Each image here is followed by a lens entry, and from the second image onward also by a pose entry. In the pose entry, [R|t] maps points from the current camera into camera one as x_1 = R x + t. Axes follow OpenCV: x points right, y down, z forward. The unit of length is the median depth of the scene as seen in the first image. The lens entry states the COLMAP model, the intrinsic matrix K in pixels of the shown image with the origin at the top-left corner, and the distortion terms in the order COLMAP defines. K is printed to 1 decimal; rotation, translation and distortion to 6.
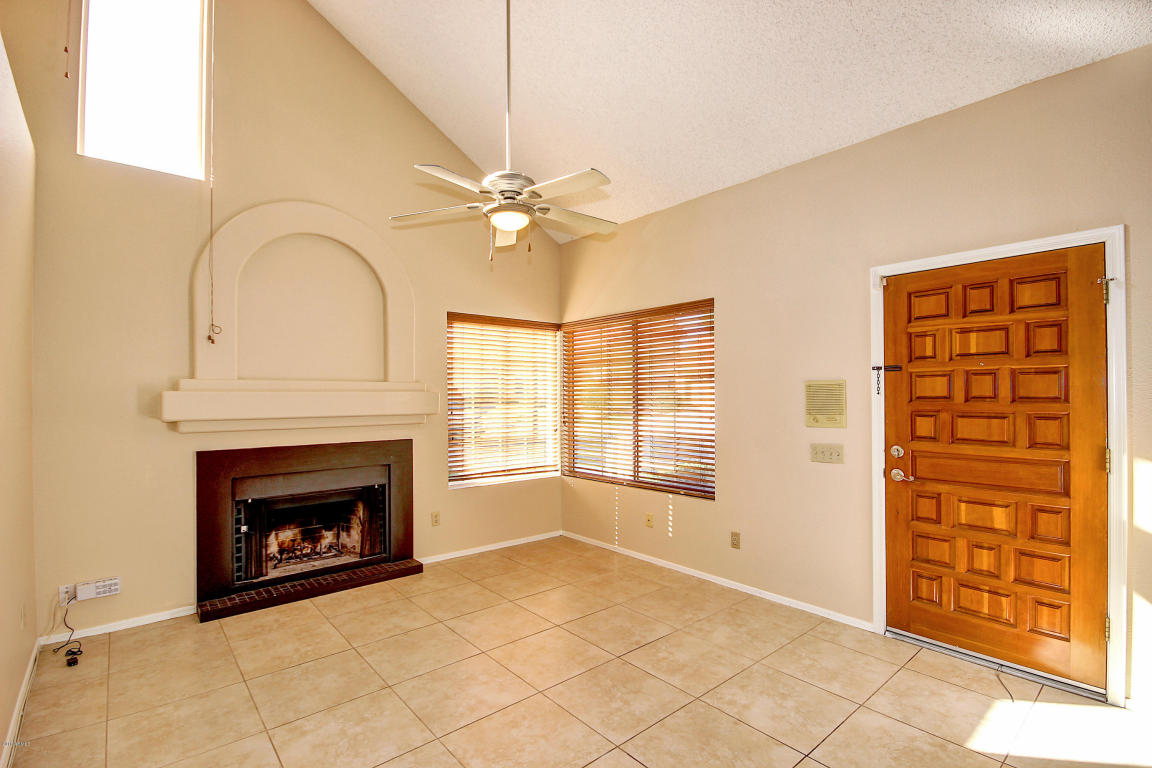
lens RADIAL K [[531.4, 0, 581.9], [0, 531.4, 392.7], [0, 0, 1]] dist [-0.001824, -0.003211]
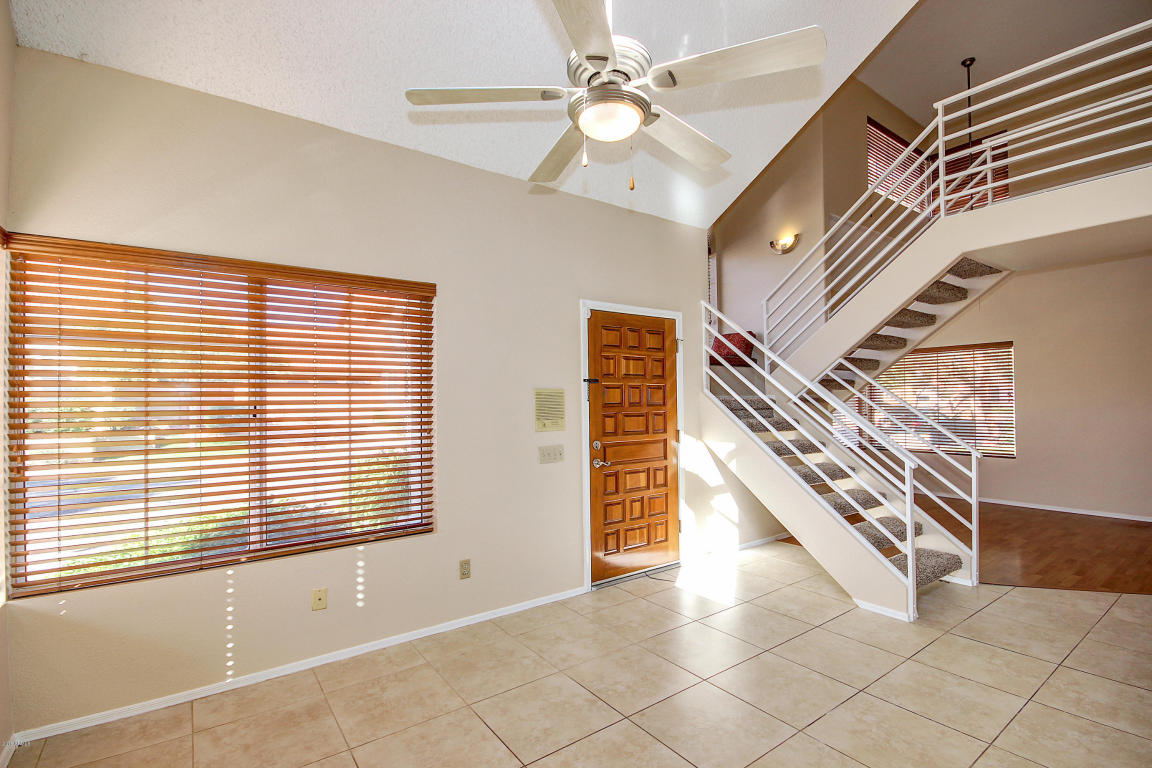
lens RADIAL K [[531.4, 0, 576.9], [0, 531.4, 399.7], [0, 0, 1]] dist [-0.001824, -0.003211]
pose [[0.079661, 0.009177, 0.996780, -0.702815], [0.001970, 0.999954, -0.009364, 0.011007], [-0.996820, 0.002710, 0.079639, 0.929268]]
